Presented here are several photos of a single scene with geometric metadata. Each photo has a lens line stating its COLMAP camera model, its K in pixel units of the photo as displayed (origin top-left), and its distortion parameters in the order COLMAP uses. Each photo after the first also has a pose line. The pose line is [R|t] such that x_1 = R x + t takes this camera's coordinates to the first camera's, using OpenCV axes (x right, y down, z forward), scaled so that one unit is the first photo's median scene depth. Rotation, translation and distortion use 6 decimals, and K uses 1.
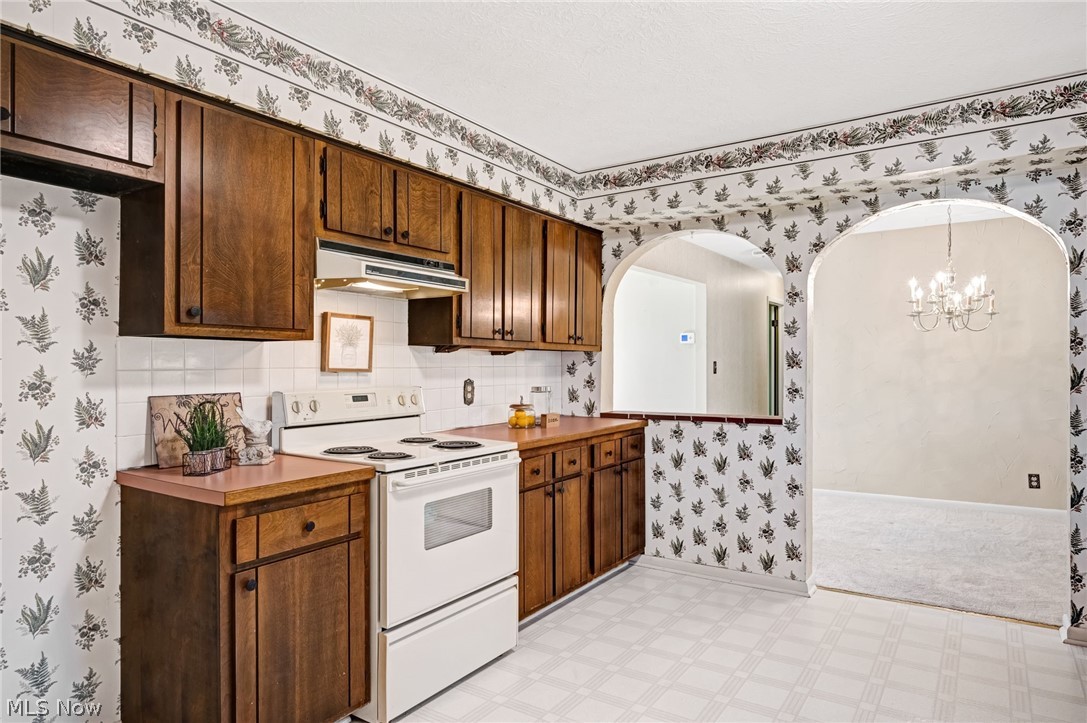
lens RADIAL K [[645.1, 0, 550.6], [0, 645.1, 362.1], [0, 0, 1]] dist [0.000399, -0.002168]
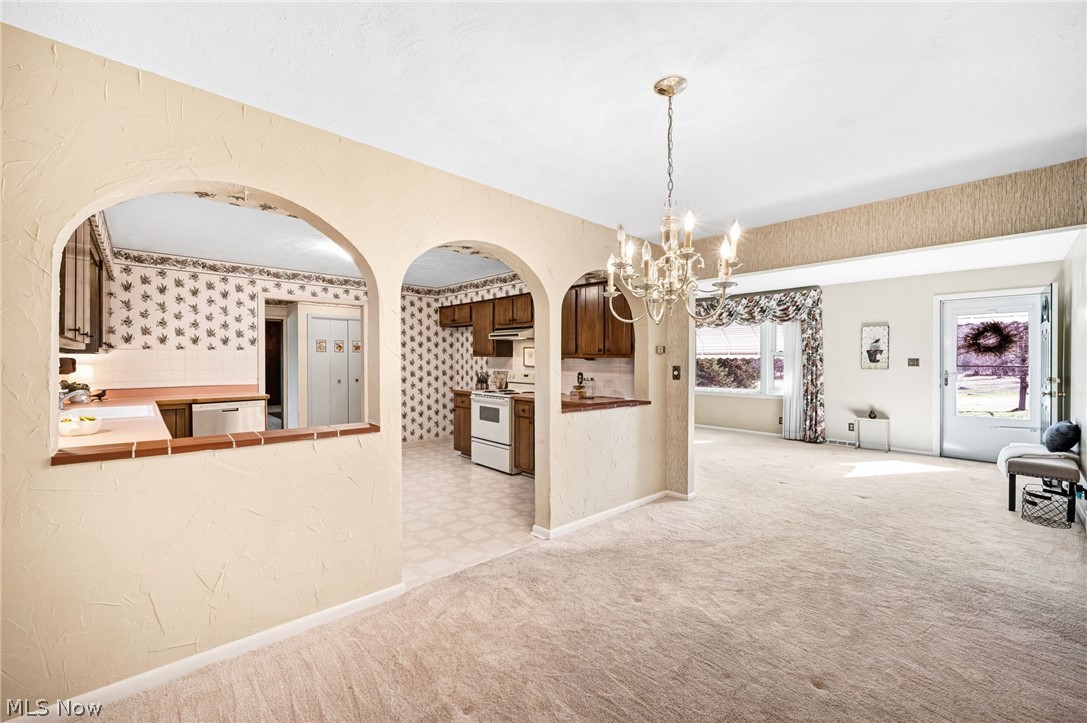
lens RADIAL K [[435.6, 0, 544.7], [0, 435.6, 361.7], [0, 0, 1]] dist [0.001427, 0.000247]
pose [[-0.216747, 0.006806, -0.976204, 1.549057], [-0.000729, 0.999974, 0.007134, -0.021063], [0.976228, 0.002258, -0.216736, 1.447708]]
